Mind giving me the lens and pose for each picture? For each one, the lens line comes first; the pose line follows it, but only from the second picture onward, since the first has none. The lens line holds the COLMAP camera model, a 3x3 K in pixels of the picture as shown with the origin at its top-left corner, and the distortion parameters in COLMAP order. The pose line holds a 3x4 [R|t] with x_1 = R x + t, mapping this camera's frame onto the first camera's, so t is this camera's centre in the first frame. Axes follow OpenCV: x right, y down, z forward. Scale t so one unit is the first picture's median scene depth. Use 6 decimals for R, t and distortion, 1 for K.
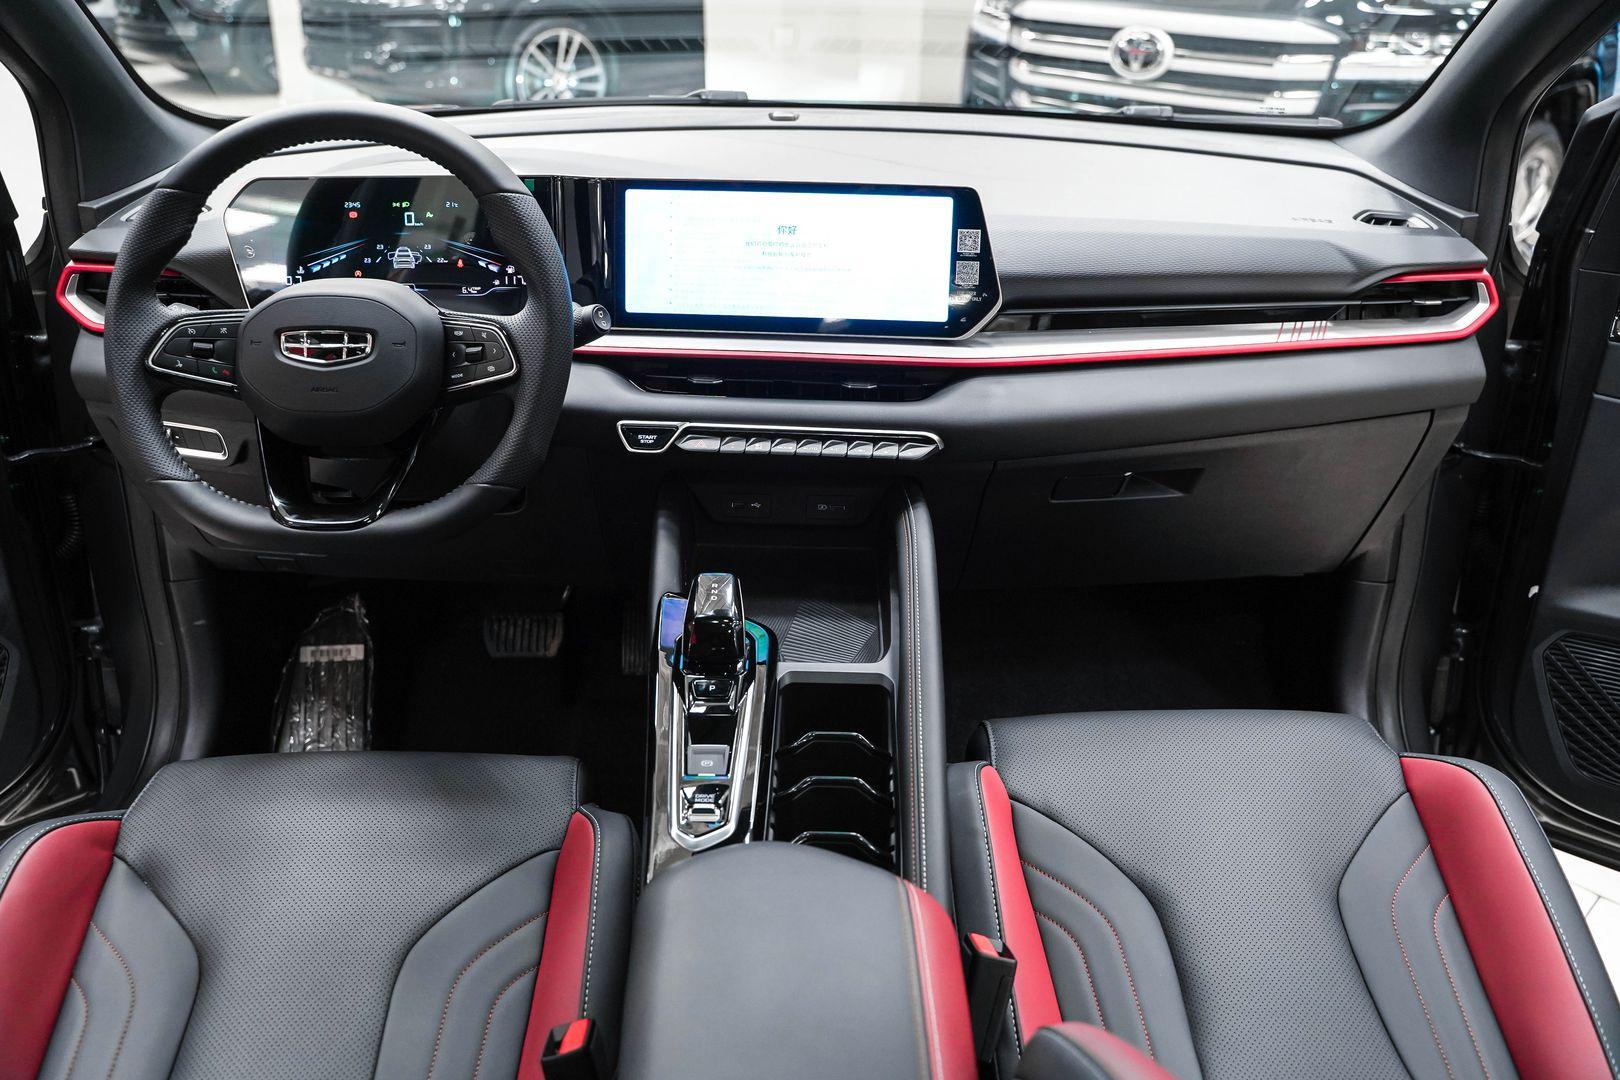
lens RADIAL K [[1293.2, 0, 810.0], [0, 1293.2, 581.2], [0, 0, 1]] dist [-0.063897, 0.000937]
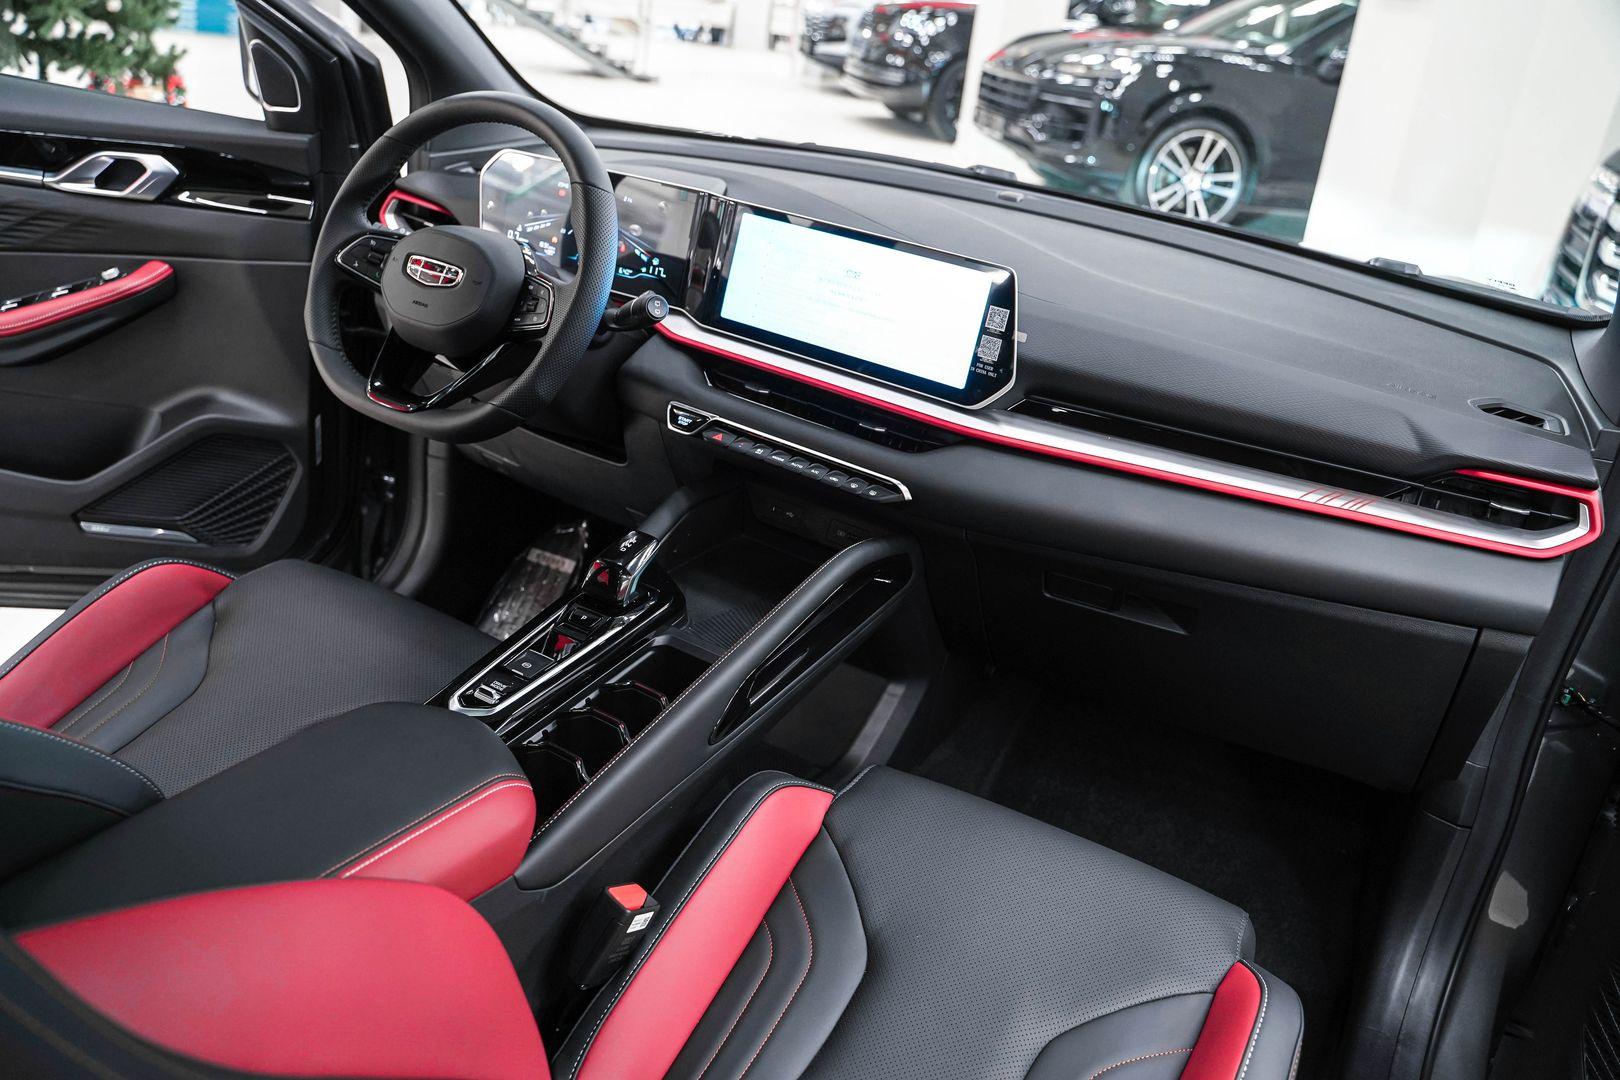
lens RADIAL K [[1314.0, 0, 810.0], [0, 1314.0, 540.0], [0, 0, 1]] dist [-0.122054, 0.102461]
pose [[0.853247, 0.289263, -0.433932, 0.462453], [-0.329441, 0.943995, -0.018510, -0.023653], [0.404276, 0.158748, 0.900755, 0.013089]]
